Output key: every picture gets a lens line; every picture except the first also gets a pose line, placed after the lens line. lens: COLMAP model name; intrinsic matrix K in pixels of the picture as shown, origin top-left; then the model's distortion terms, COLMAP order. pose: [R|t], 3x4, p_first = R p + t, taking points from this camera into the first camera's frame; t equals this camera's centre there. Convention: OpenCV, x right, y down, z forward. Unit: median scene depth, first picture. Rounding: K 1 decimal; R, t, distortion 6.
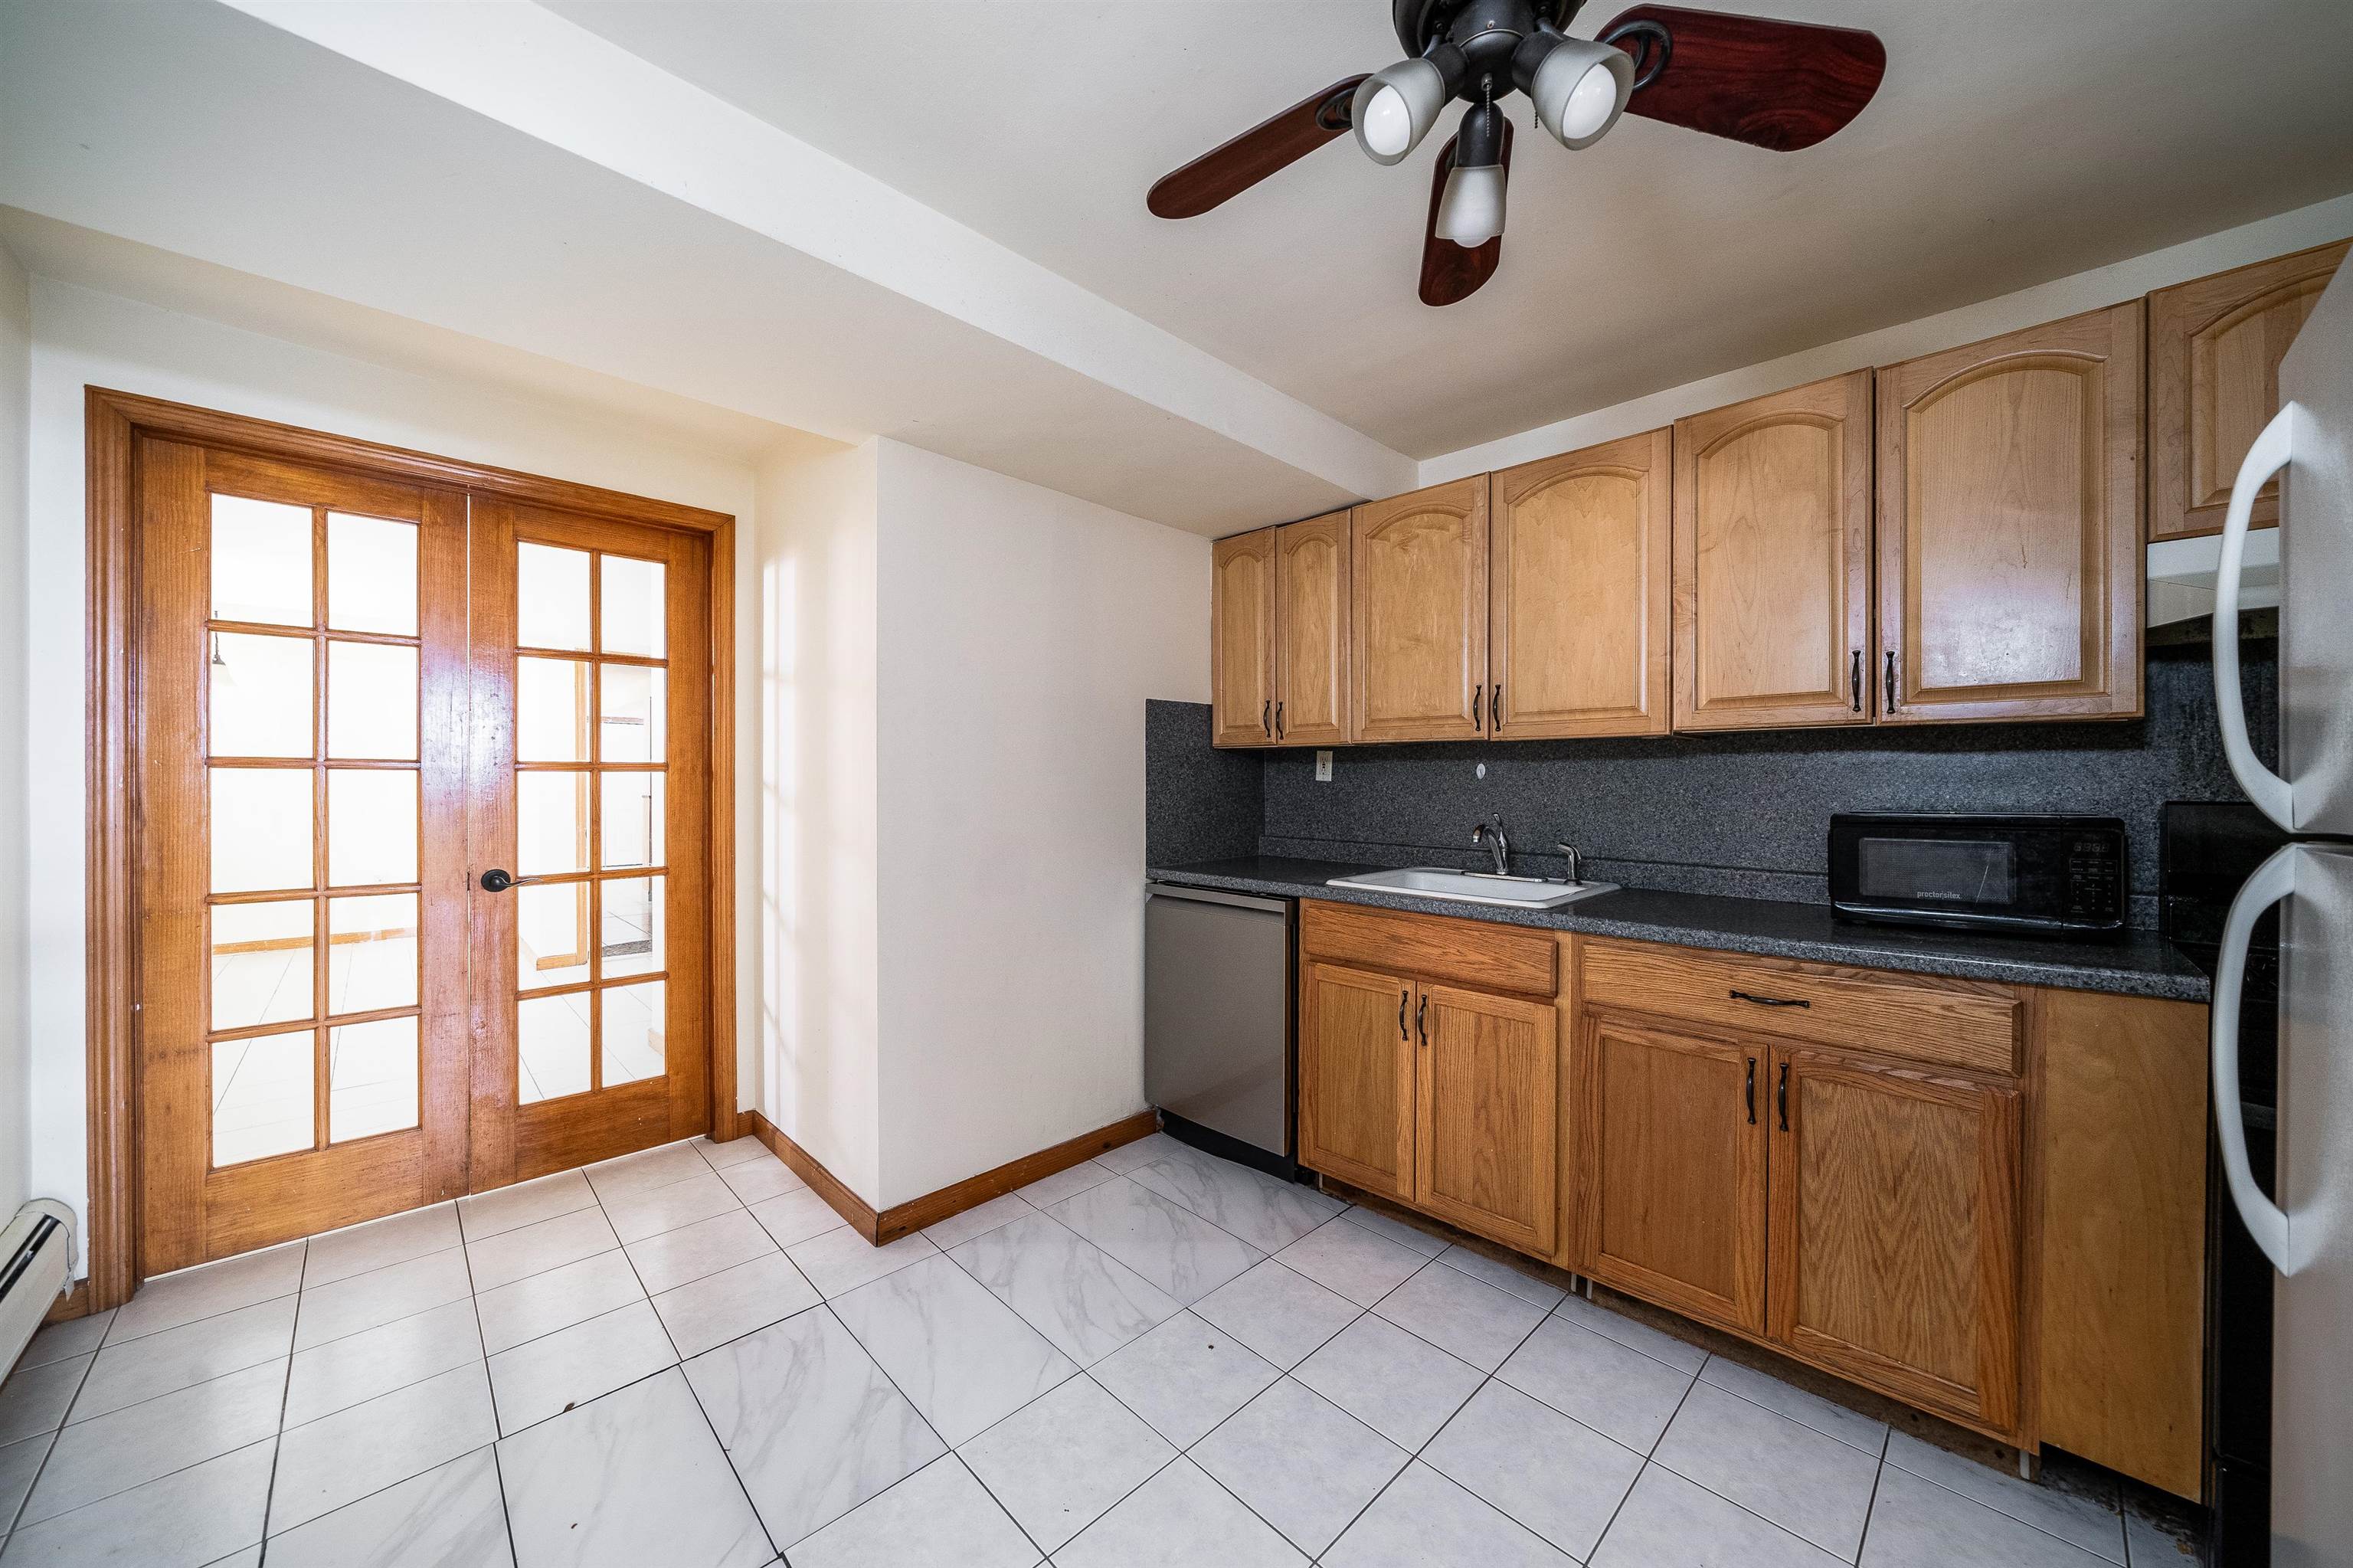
lens RADIAL K [[822.5, 0, 1167.8], [0, 822.5, 781.5], [0, 0, 1]] dist [-0.002501, -0.000063]
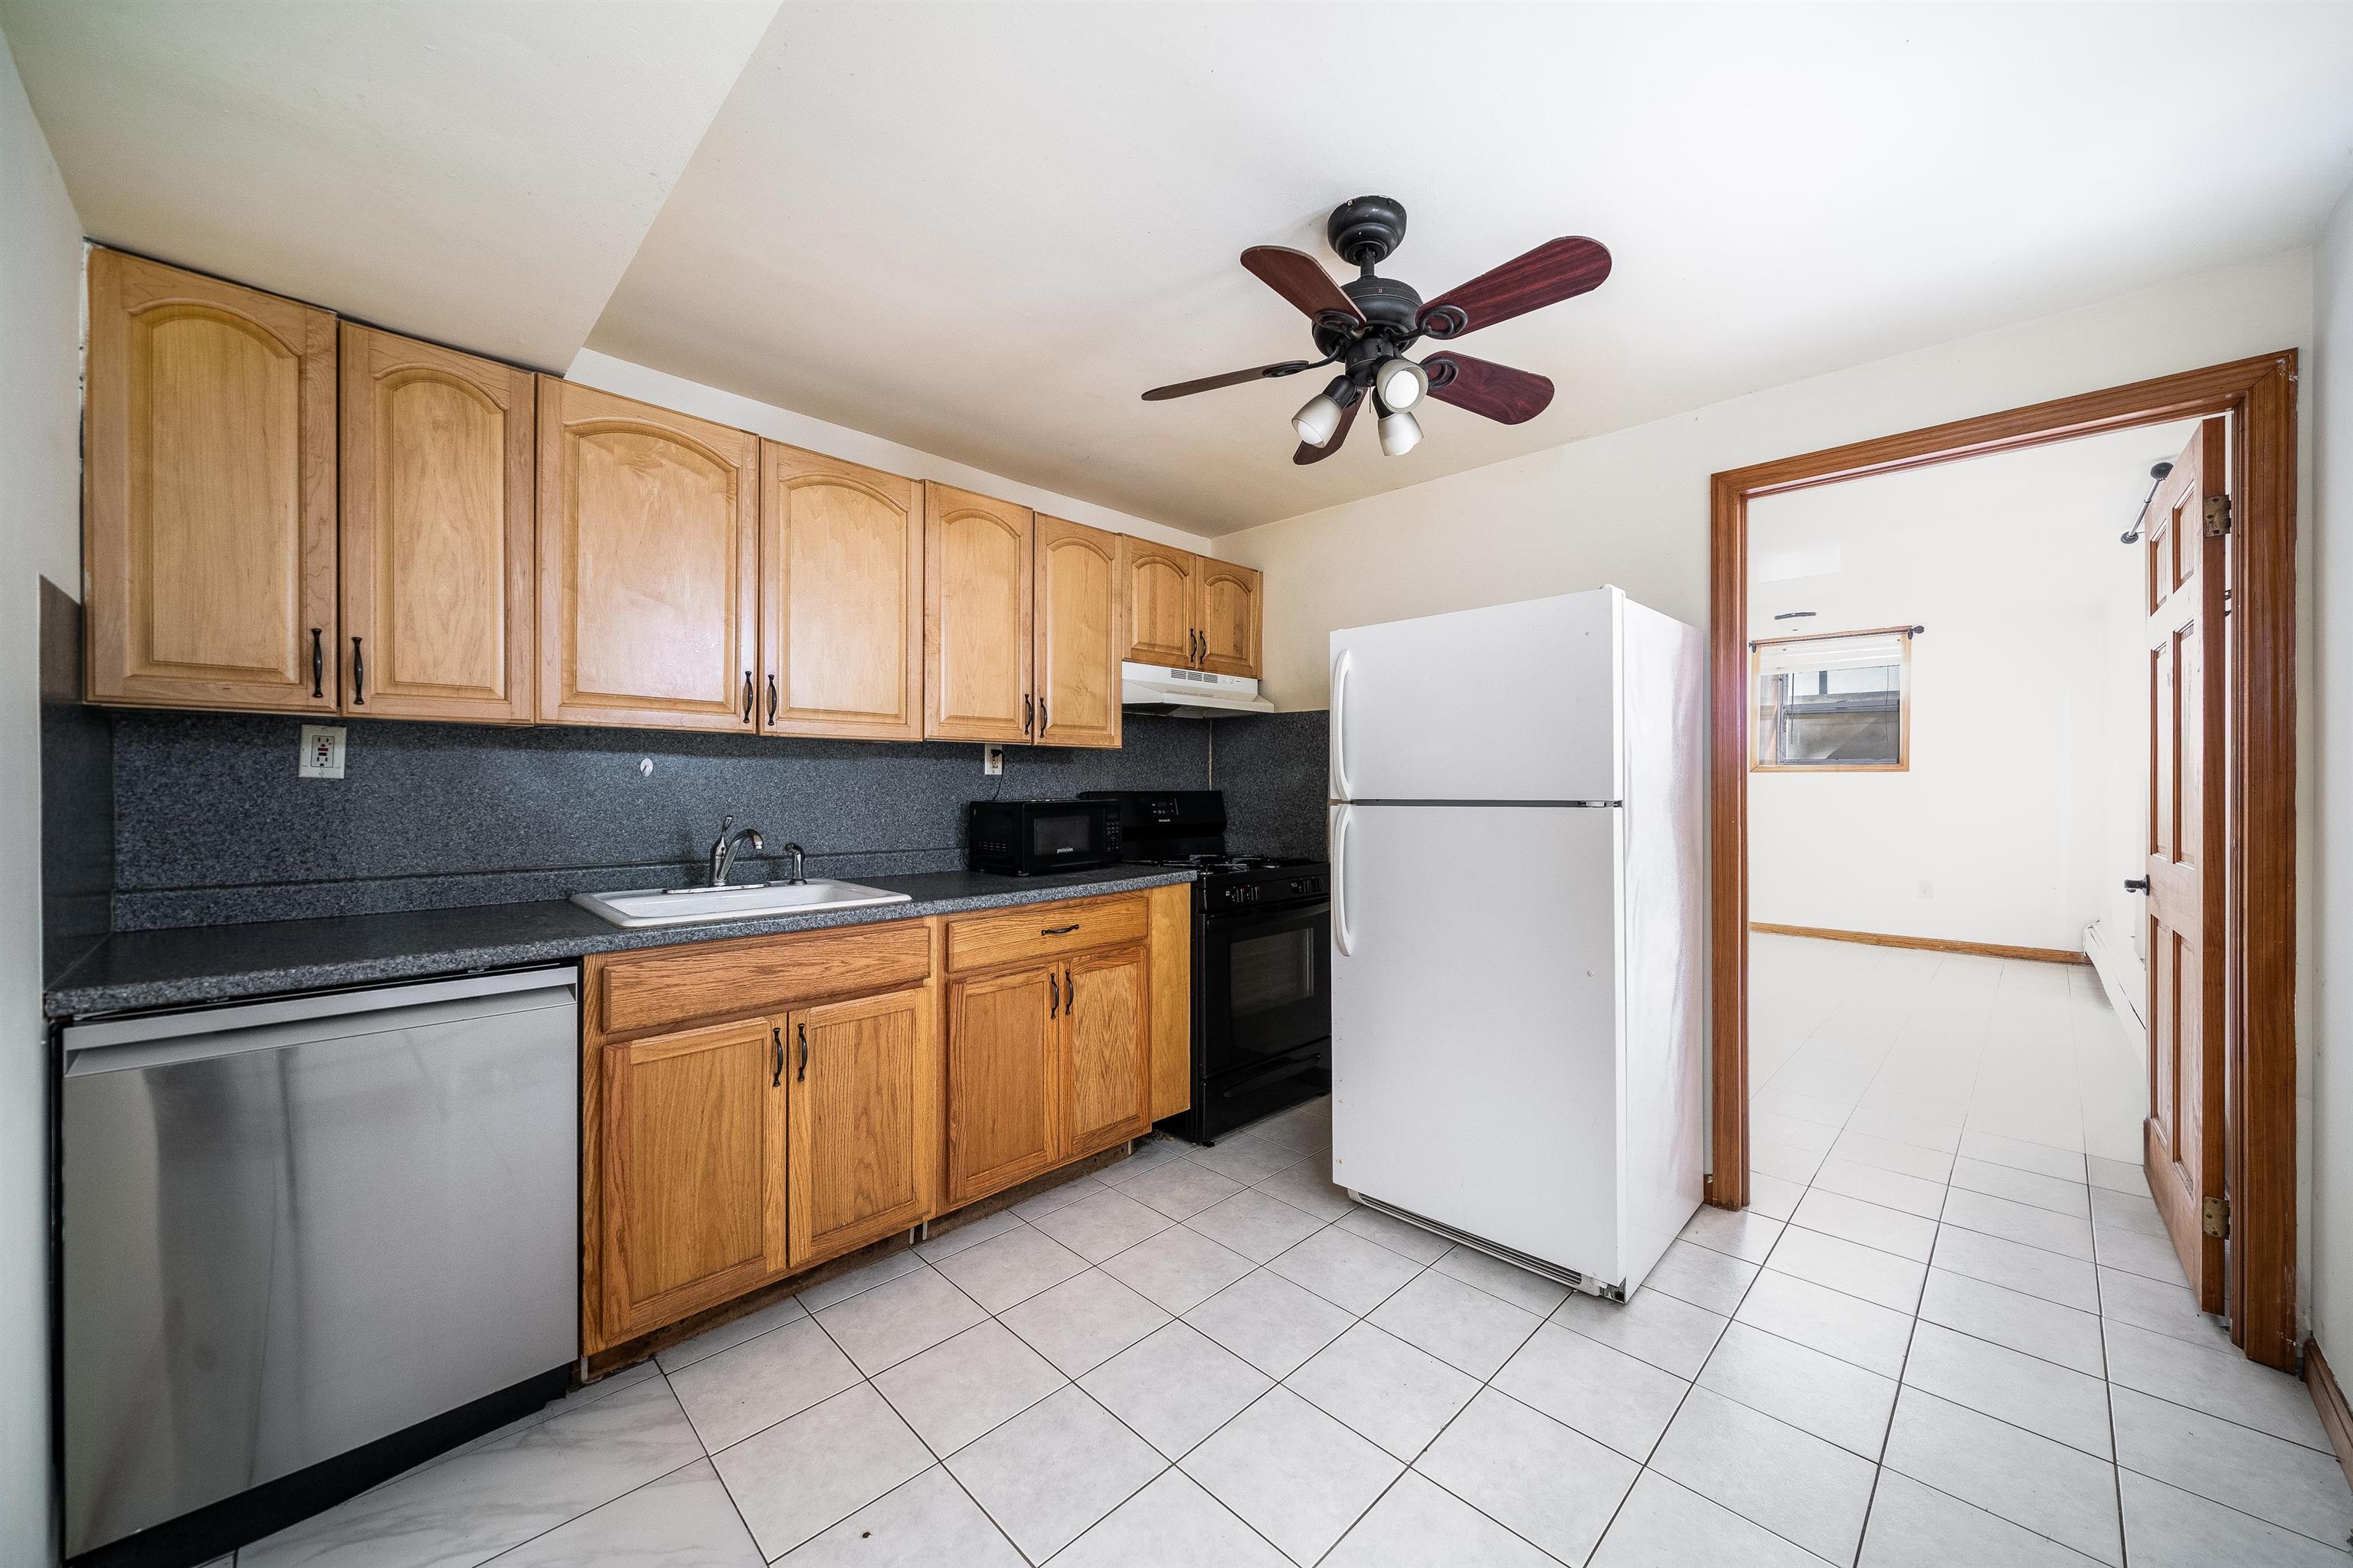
lens RADIAL K [[866.3, 0, 1177.4], [0, 866.3, 785.3], [0, 0, 1]] dist [-0.003896, -0.000166]
pose [[-0.011438, -0.004557, 0.999924, -0.634669], [-0.003400, 0.999984, 0.004519, -0.000613], [-0.999929, -0.003348, -0.011454, 0.627951]]
